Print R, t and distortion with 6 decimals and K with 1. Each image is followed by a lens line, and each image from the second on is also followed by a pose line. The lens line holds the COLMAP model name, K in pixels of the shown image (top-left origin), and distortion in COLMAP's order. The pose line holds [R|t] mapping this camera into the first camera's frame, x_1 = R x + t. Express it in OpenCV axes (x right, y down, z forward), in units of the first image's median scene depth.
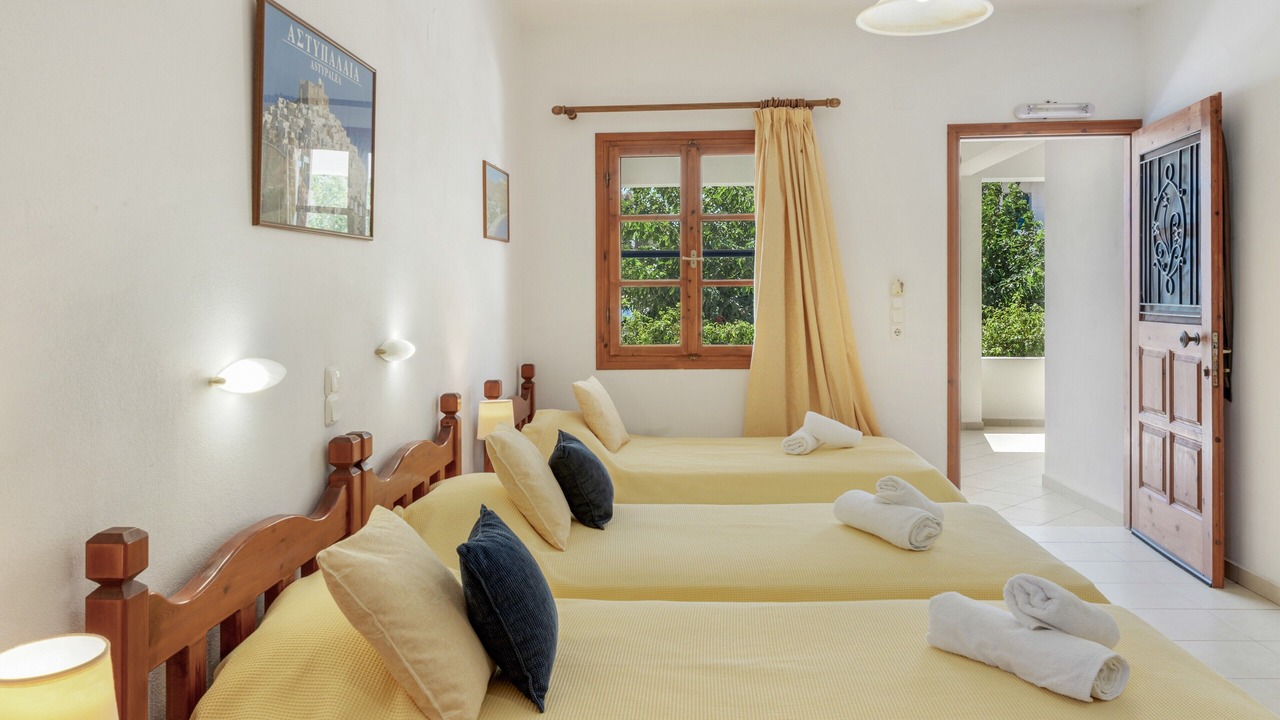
lens RADIAL K [[909.2, 0, 636.9], [0, 909.2, 309.2], [0, 0, 1]] dist [0.009994, -0.016445]
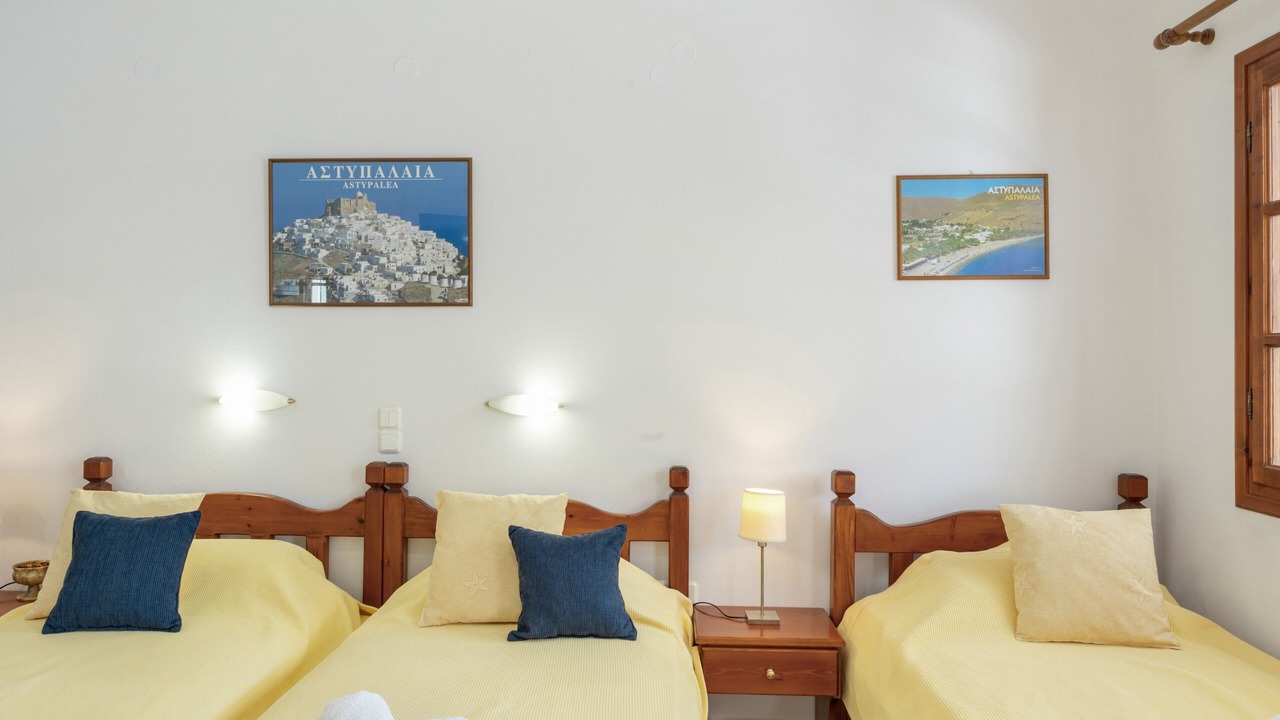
lens RADIAL K [[909.2, 0, 637.2], [0, 909.2, 349.5], [0, 0, 1]] dist [0.009994, -0.016445]
pose [[0.019415, 0.002296, -0.999809, 0.561890], [-0.026413, 0.999650, 0.001783, -0.018099], [0.999463, 0.026373, 0.019469, 0.772754]]
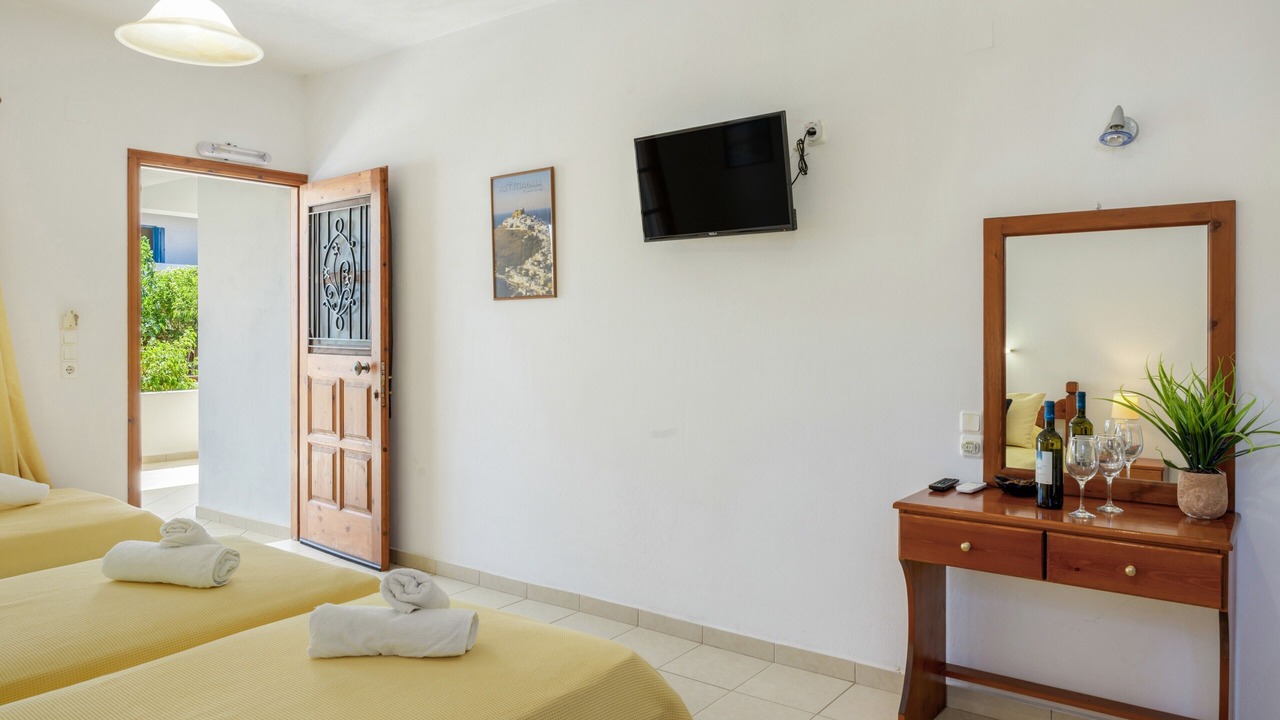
lens RADIAL K [[909.2, 0, 633.5], [0, 909.2, 347.5], [0, 0, 1]] dist [0.009994, -0.016445]
pose [[0.546736, -0.008495, 0.837262, -0.188907], [0.003484, 0.999963, 0.007871, -0.002092], [-0.837298, -0.001386, 0.546745, 0.048639]]
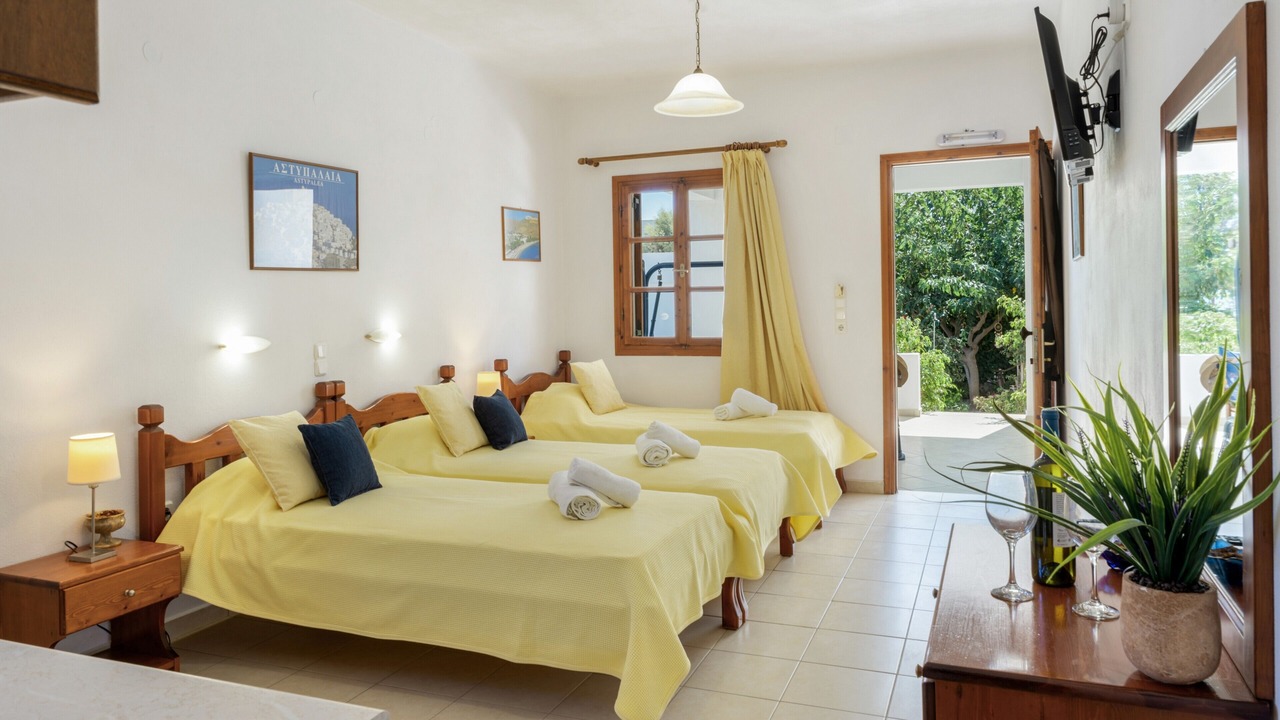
lens RADIAL K [[909.2, 0, 621.0], [0, 909.2, 330.7], [0, 0, 1]] dist [0.009994, -0.016445]
pose [[0.942477, 0.004185, -0.334244, 0.485343], [0.004450, 0.999676, 0.025062, -0.002618], [0.334240, -0.025108, 0.942153, -0.292395]]
